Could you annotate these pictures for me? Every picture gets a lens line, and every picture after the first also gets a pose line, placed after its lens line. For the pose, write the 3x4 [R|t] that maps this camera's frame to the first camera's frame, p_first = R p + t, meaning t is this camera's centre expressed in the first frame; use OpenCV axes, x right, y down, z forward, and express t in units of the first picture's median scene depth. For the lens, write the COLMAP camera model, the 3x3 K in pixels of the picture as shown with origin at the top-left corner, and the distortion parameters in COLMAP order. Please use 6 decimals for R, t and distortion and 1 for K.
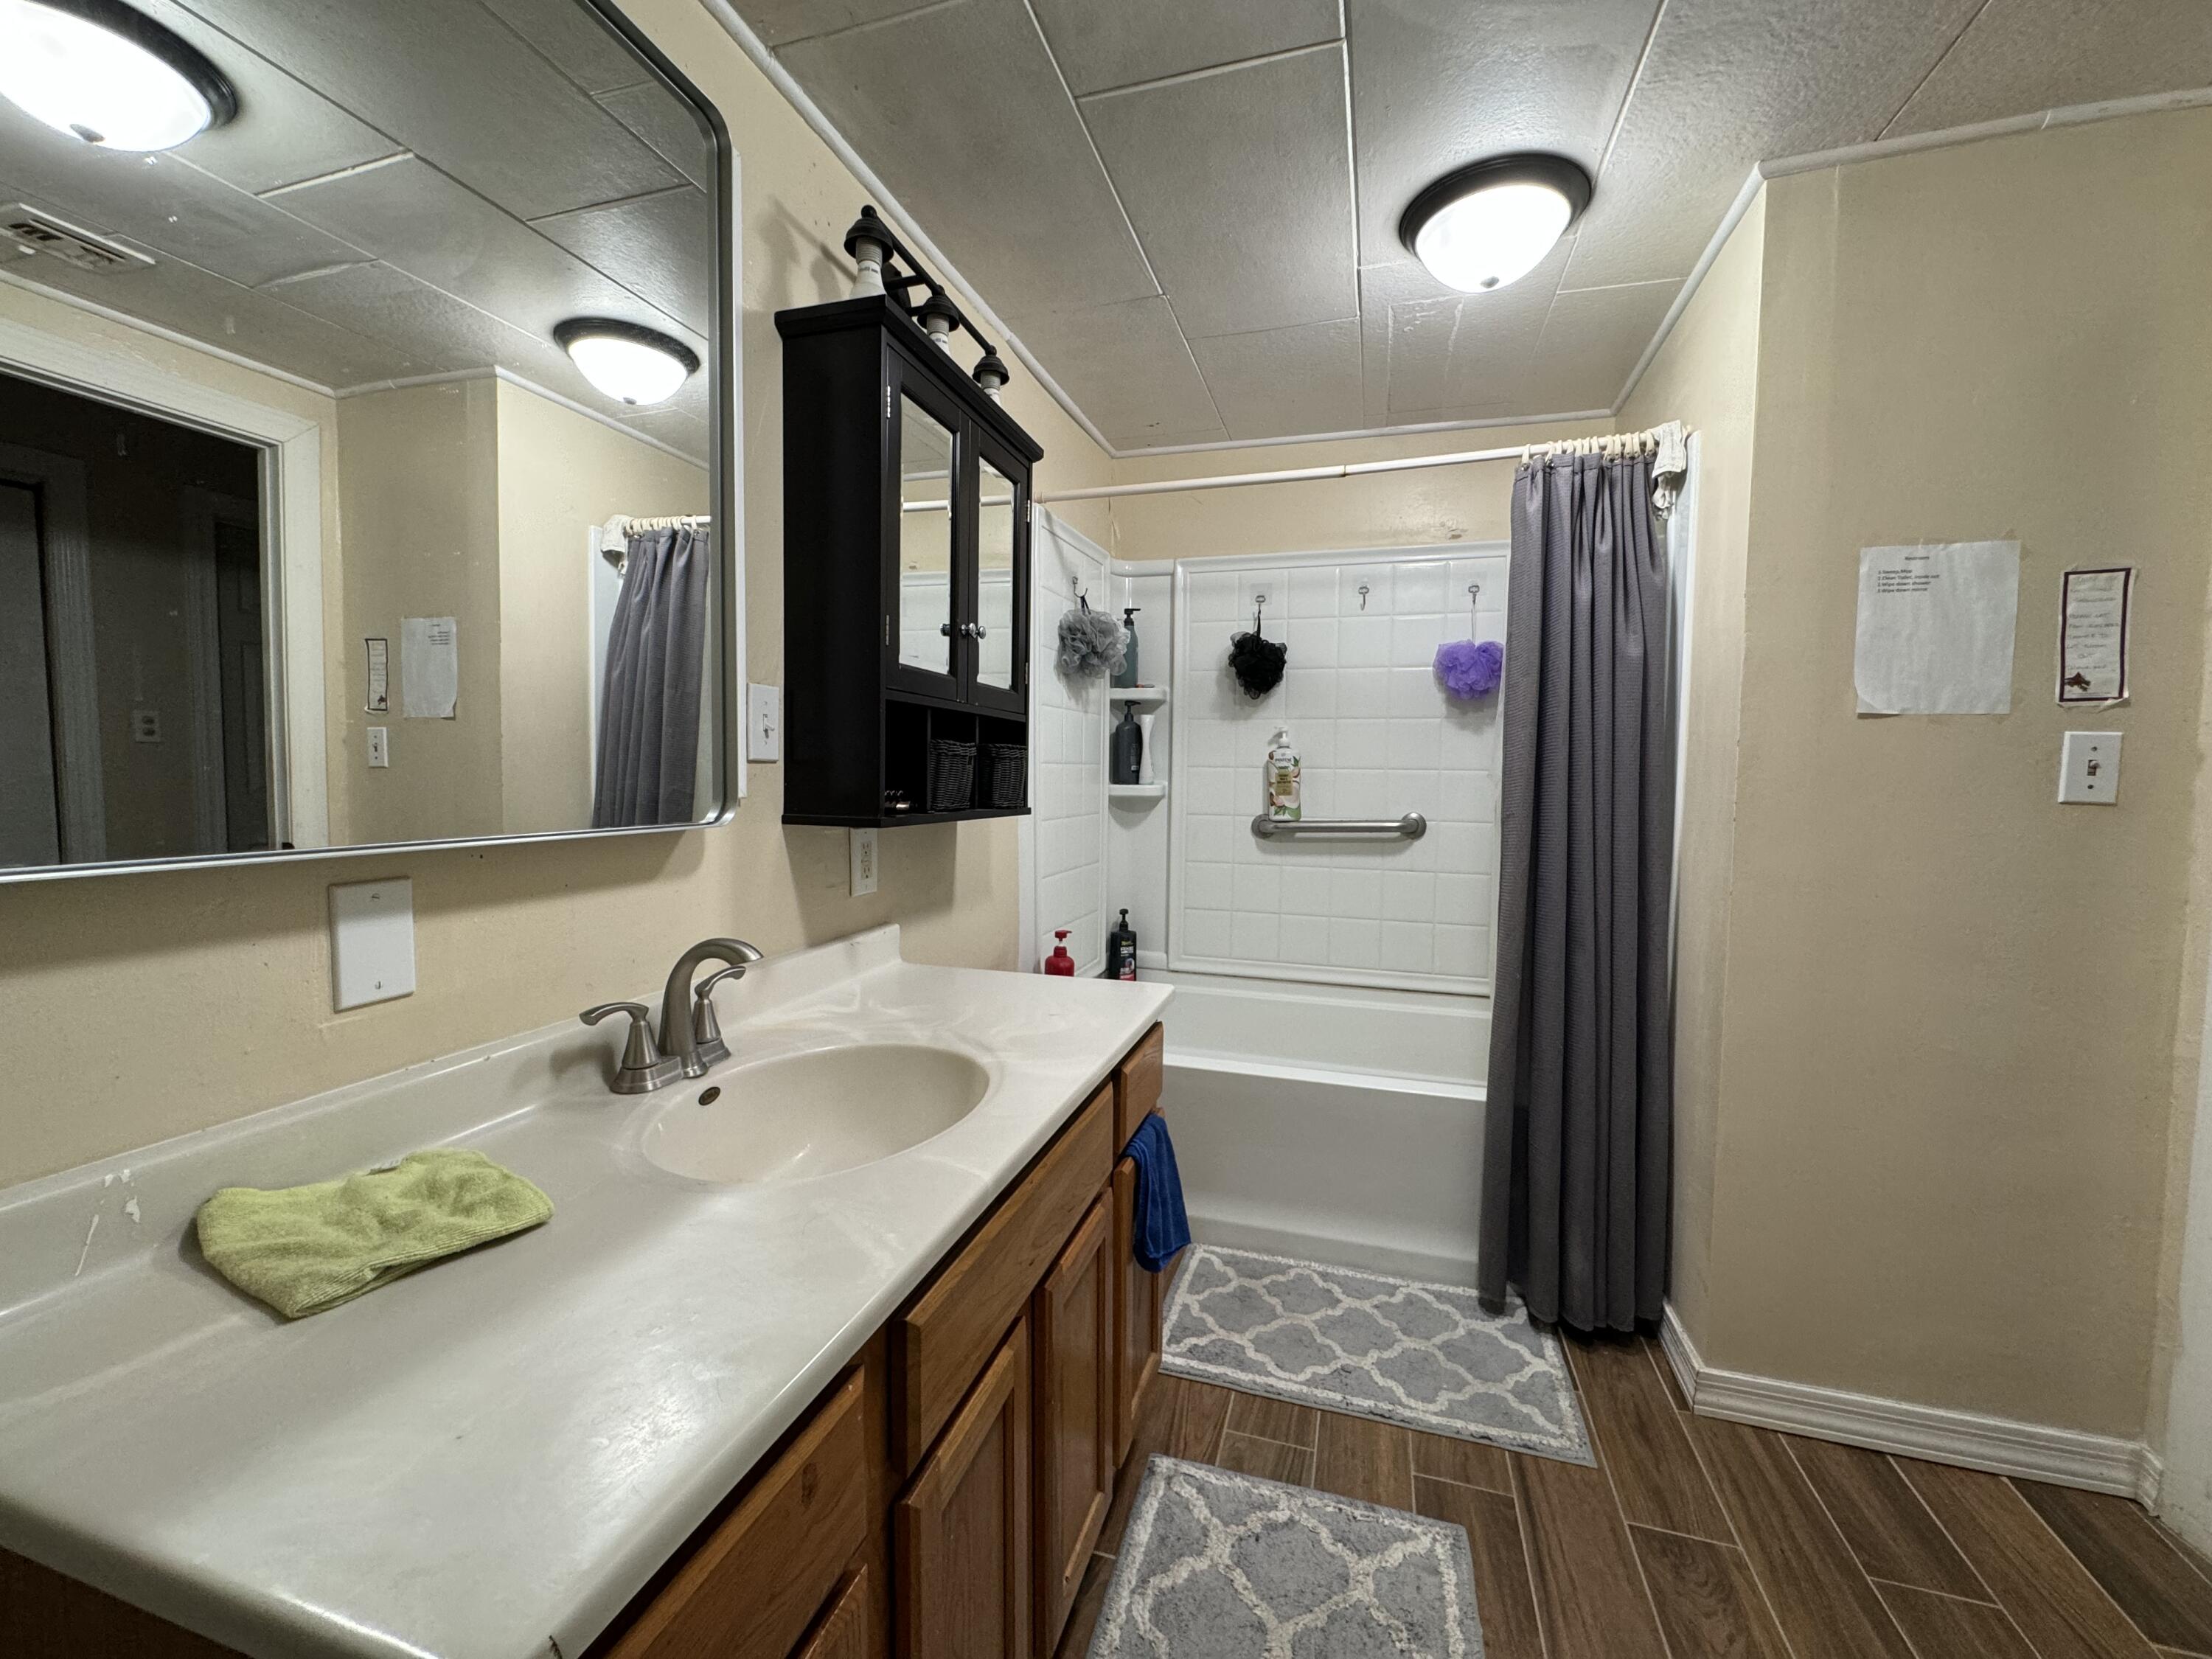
lens RADIAL K [[885.9, 0, 1109.6], [0, 885.9, 823.7], [0, 0, 1]] dist [-0.001127, -0.000084]
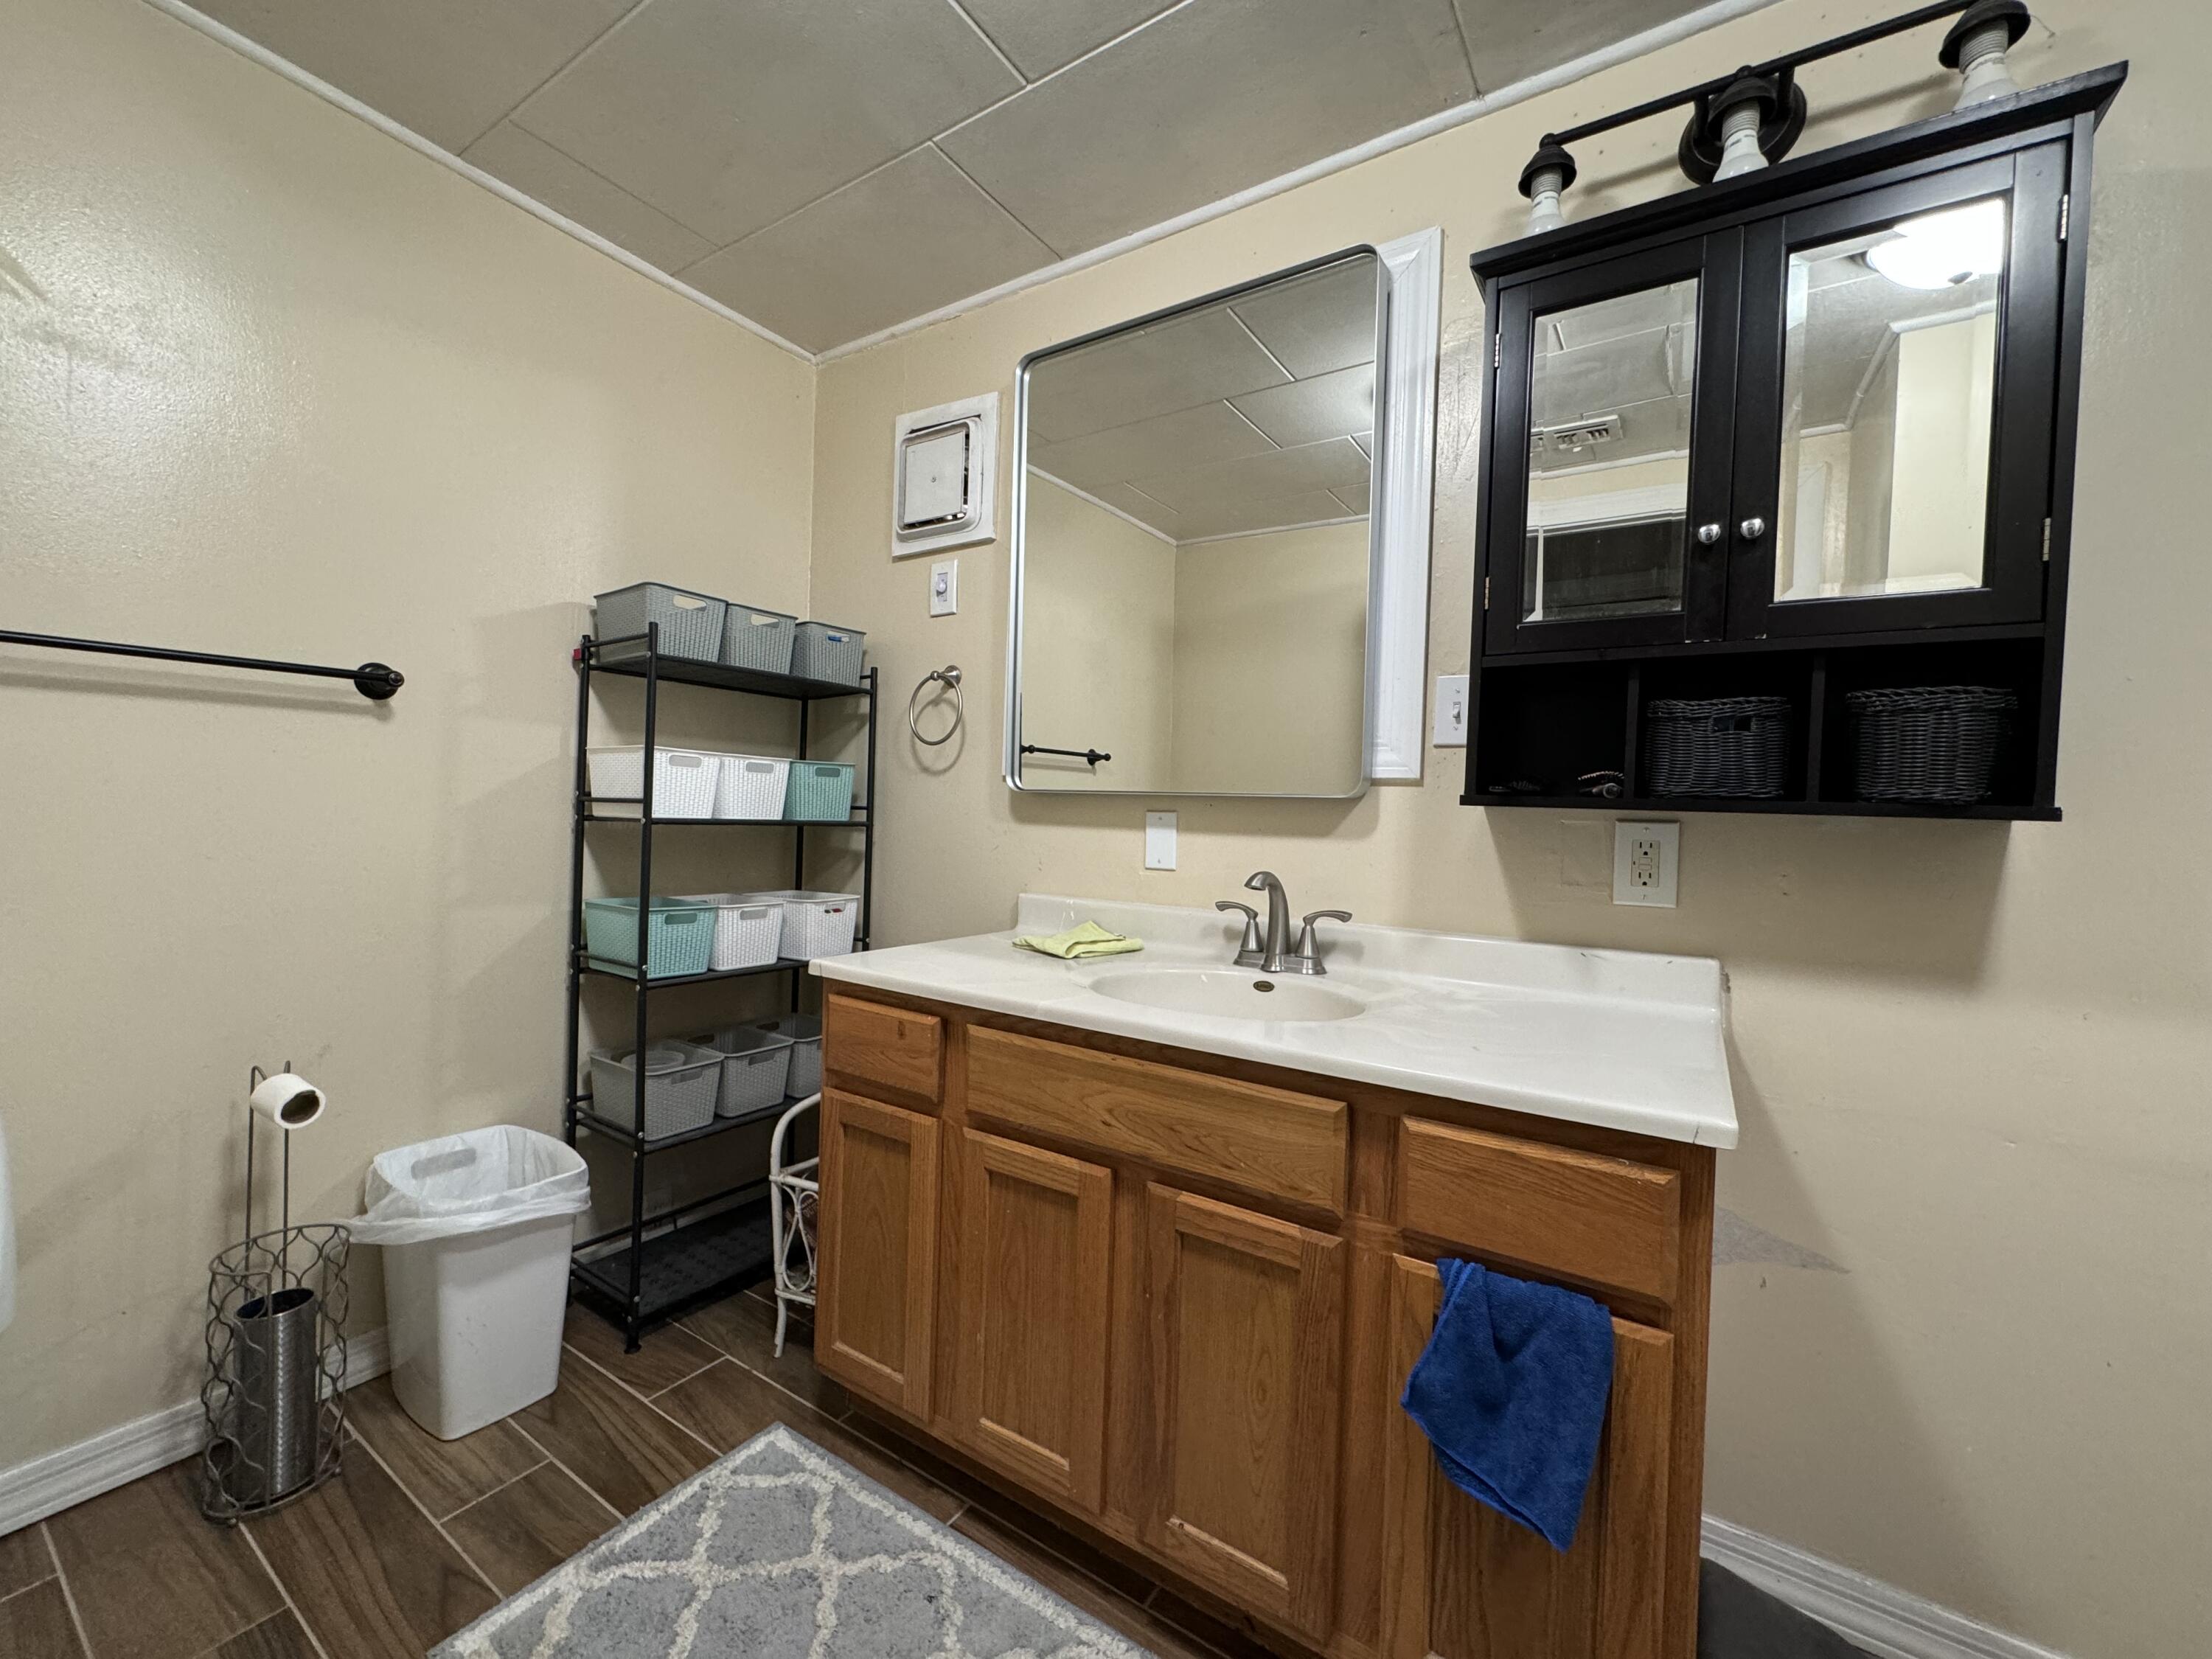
lens RADIAL K [[885.9, 0, 1109.6], [0, 885.9, 823.7], [0, 0, 1]] dist [-0.001127, -0.000084]
pose [[-0.275850, 0.000497, -0.961201, 0.767933], [-0.086408, 0.995938, 0.025313, 0.032337], [0.957309, 0.090038, -0.274687, 0.913650]]
